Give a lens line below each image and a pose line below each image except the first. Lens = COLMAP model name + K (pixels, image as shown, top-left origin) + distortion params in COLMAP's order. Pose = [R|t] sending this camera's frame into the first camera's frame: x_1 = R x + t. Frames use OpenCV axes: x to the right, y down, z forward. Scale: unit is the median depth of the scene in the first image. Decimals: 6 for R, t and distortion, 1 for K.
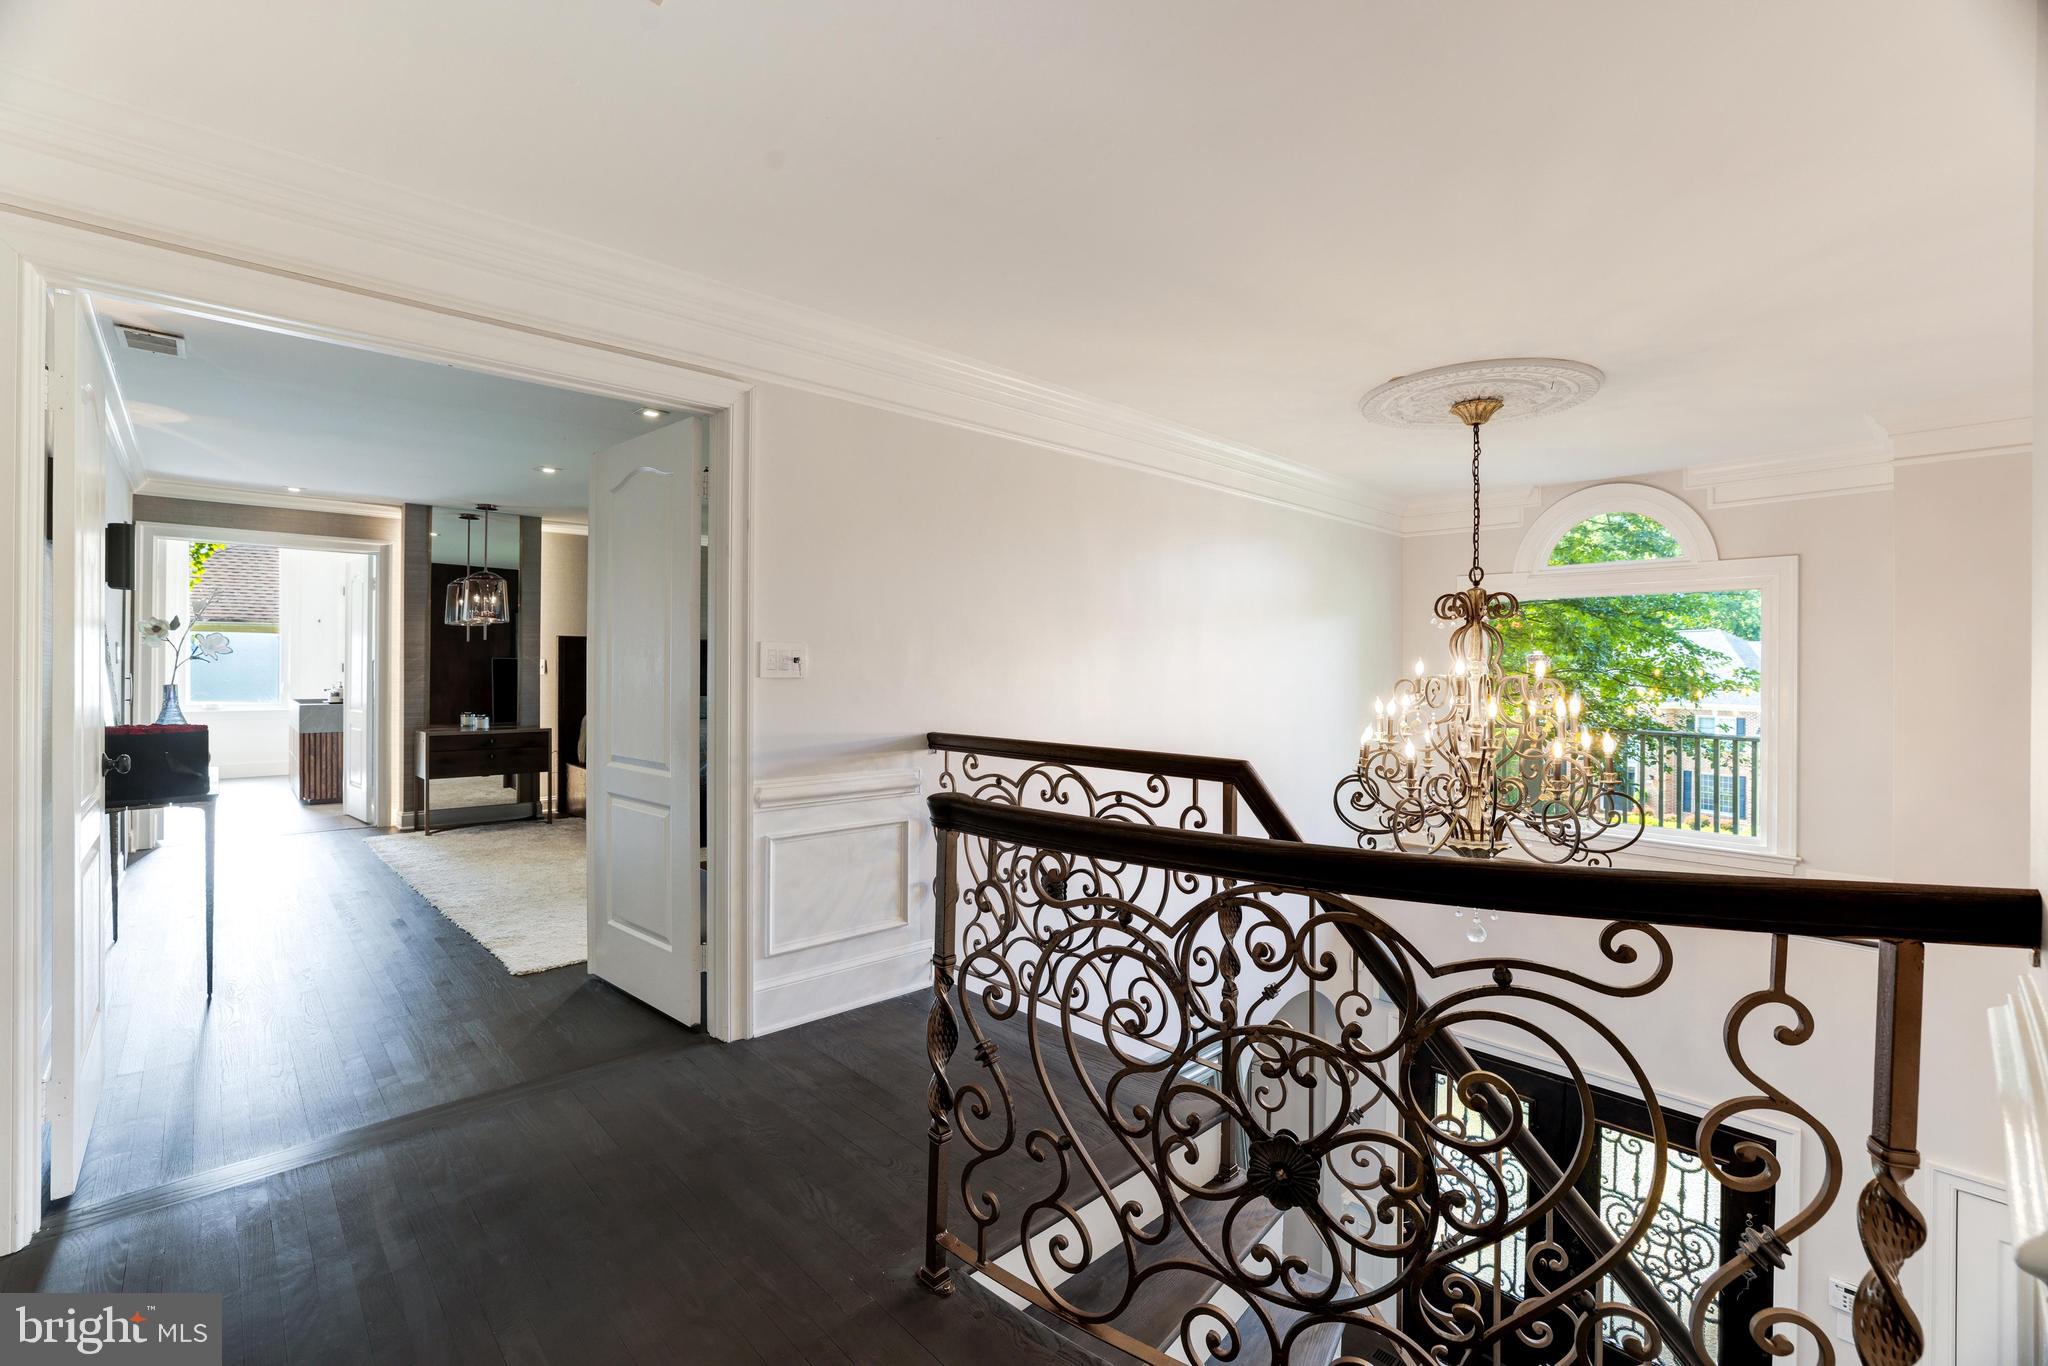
lens RADIAL K [[884.1, 0, 1014.9], [0, 884.1, 668.4], [0, 0, 1]] dist [-0.043660, 0.012571]
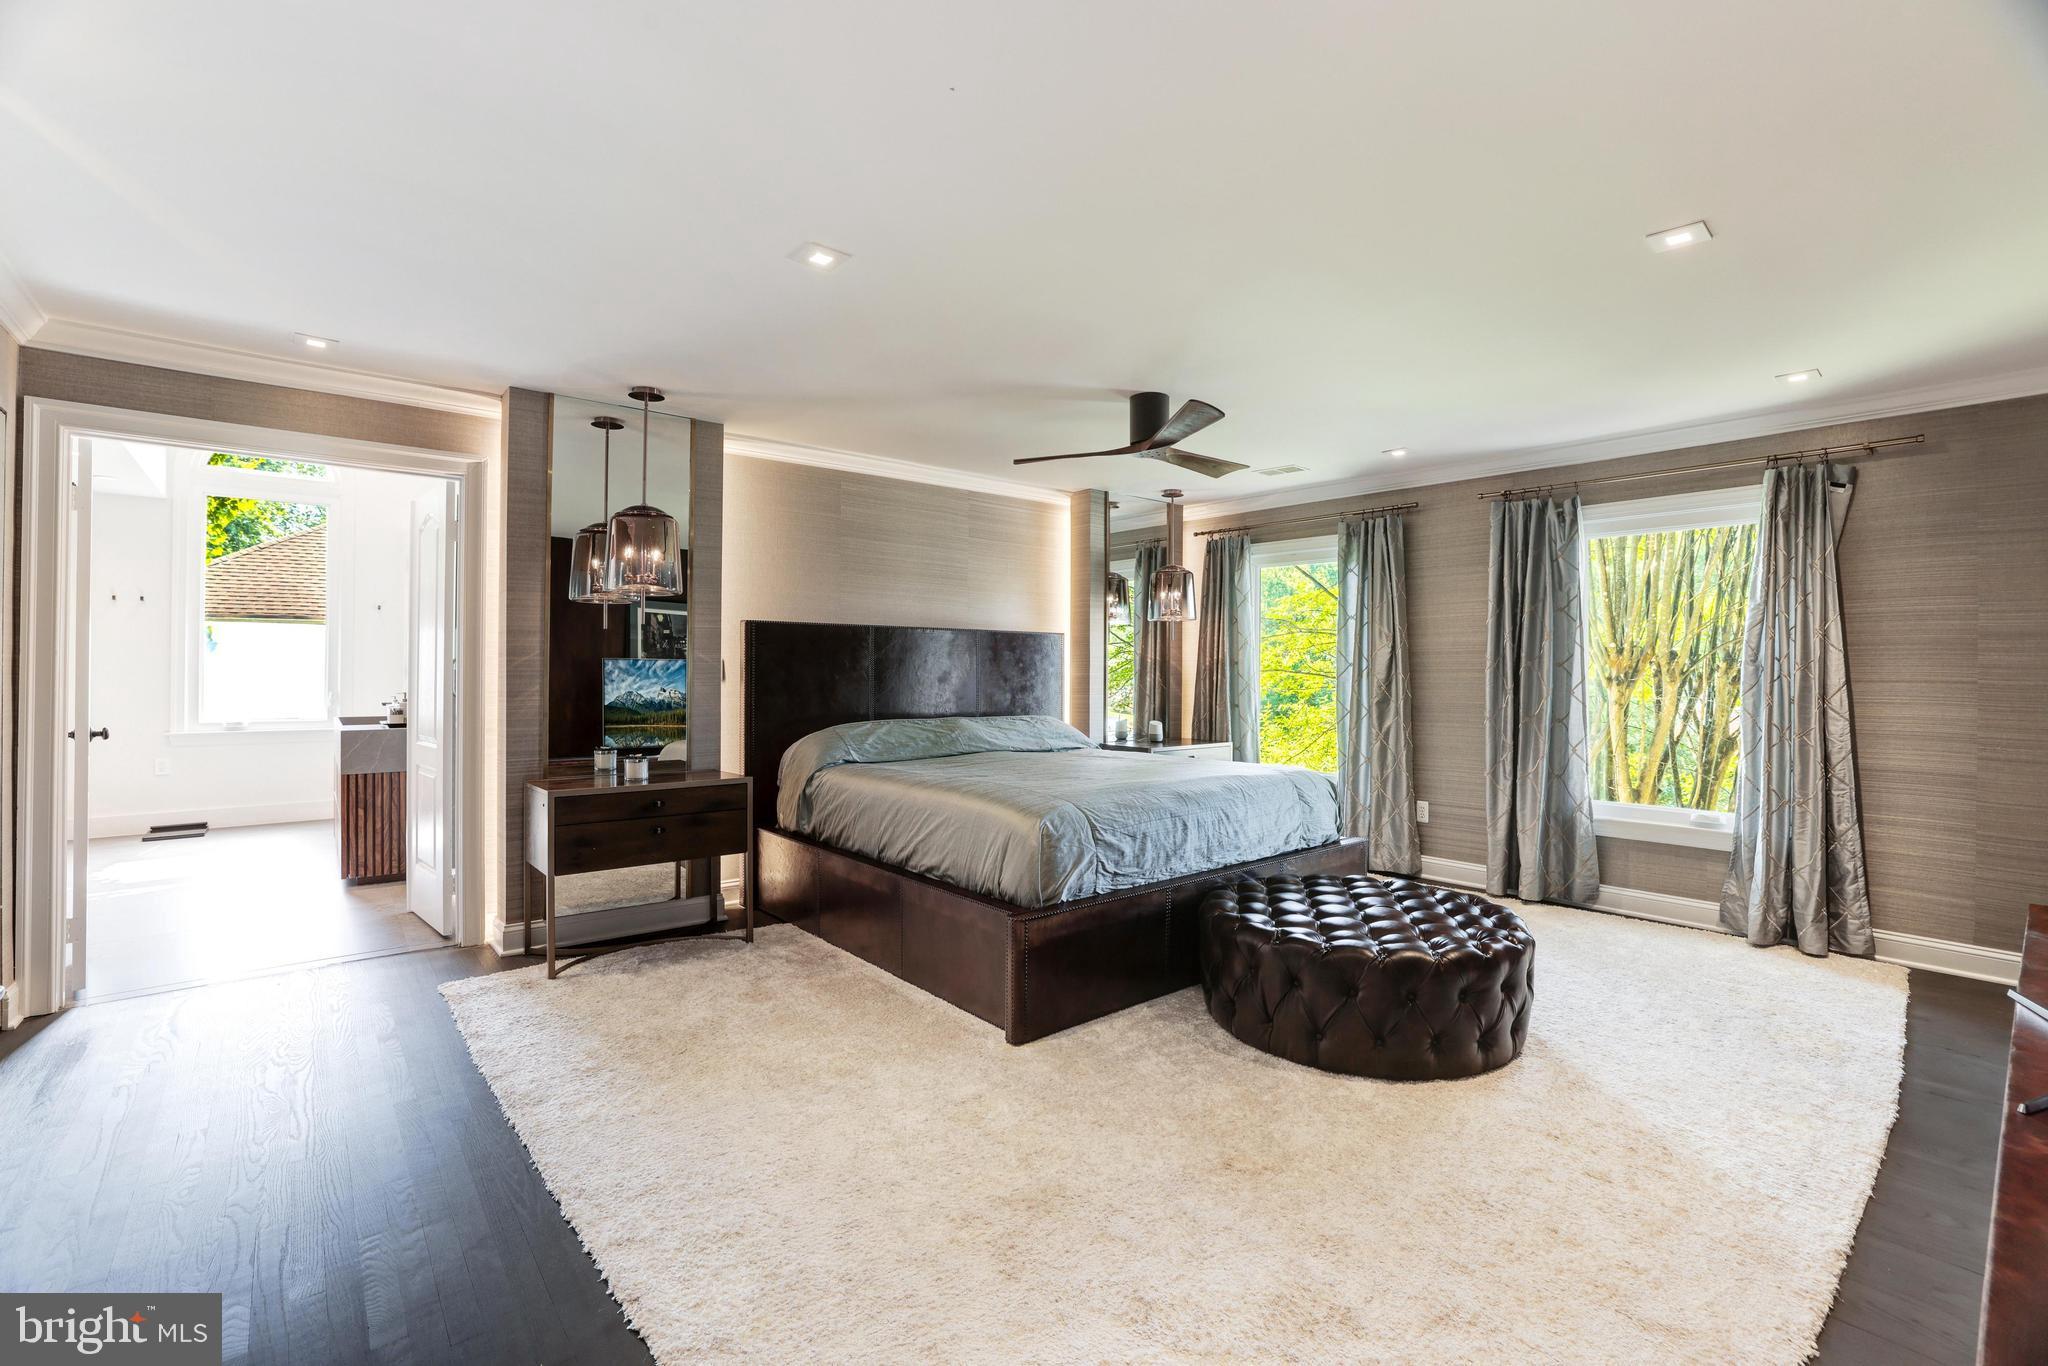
lens RADIAL K [[884.1, 0, 1014.9], [0, 884.1, 668.4], [0, 0, 1]] dist [-0.043660, 0.012571]
pose [[0.998409, -0.000384, -0.056387, -0.330301], [0.000263, 0.999998, -0.002148, -0.002341], [0.056388, 0.002130, 0.998407, 0.435548]]
